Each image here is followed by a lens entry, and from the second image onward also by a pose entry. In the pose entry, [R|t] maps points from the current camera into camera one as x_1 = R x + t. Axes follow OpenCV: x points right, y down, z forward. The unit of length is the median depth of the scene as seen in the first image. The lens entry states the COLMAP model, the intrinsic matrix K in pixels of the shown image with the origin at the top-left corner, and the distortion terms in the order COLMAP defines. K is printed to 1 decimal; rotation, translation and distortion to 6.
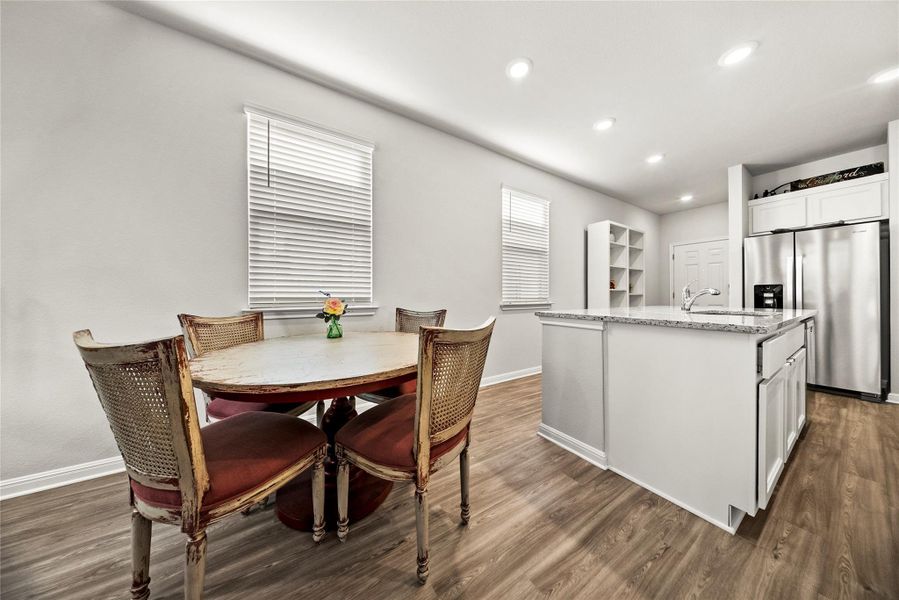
lens RADIAL K [[266.5, 0, 451.2], [0, 266.5, 295.6], [0, 0, 1]] dist [0.001731, -0.001174]
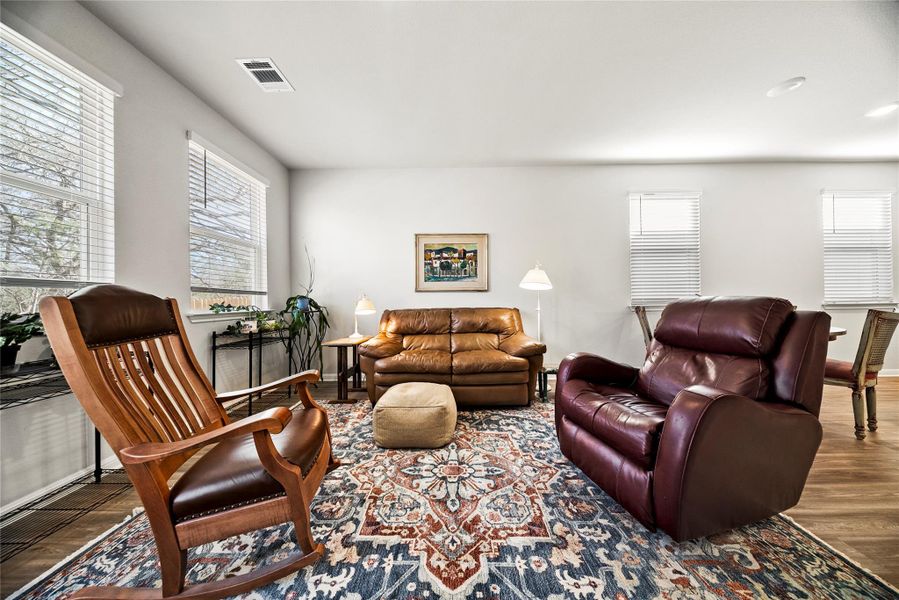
lens RADIAL K [[266.5, 0, 452.6], [0, 266.5, 296.0], [0, 0, 1]] dist [0.001731, -0.001174]
pose [[0.837813, -0.014168, -0.545773, -0.585633], [0.008212, 0.999877, -0.013351, 0.004462], [0.545895, 0.006704, 0.837827, -0.891181]]
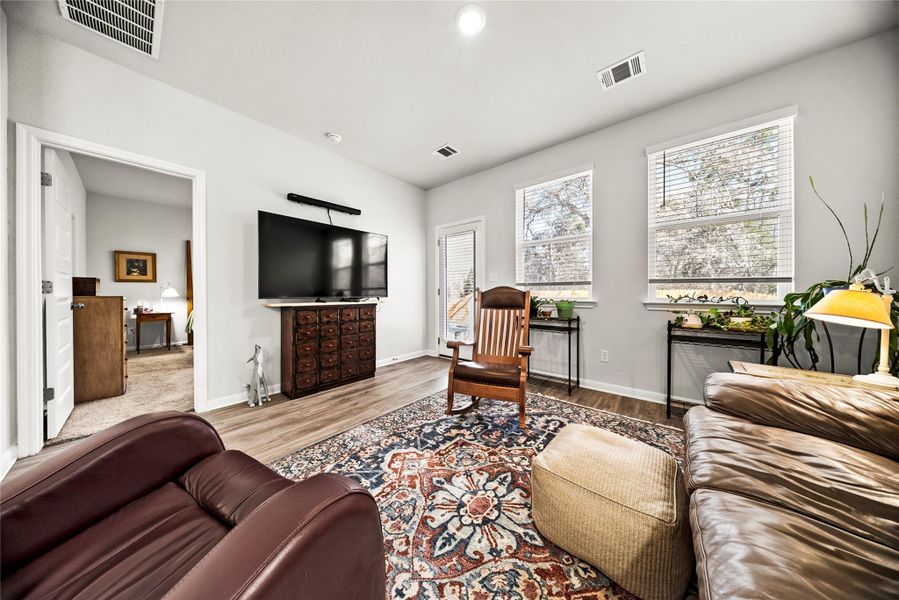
lens RADIAL K [[266.5, 0, 452.2], [0, 266.5, 293.8], [0, 0, 1]] dist [0.001731, -0.001174]
pose [[-0.953772, 0.006531, -0.300459, -0.737589], [0.005406, 0.999975, 0.004575, 0.000493], [0.300481, 0.002739, -0.953784, 0.130432]]
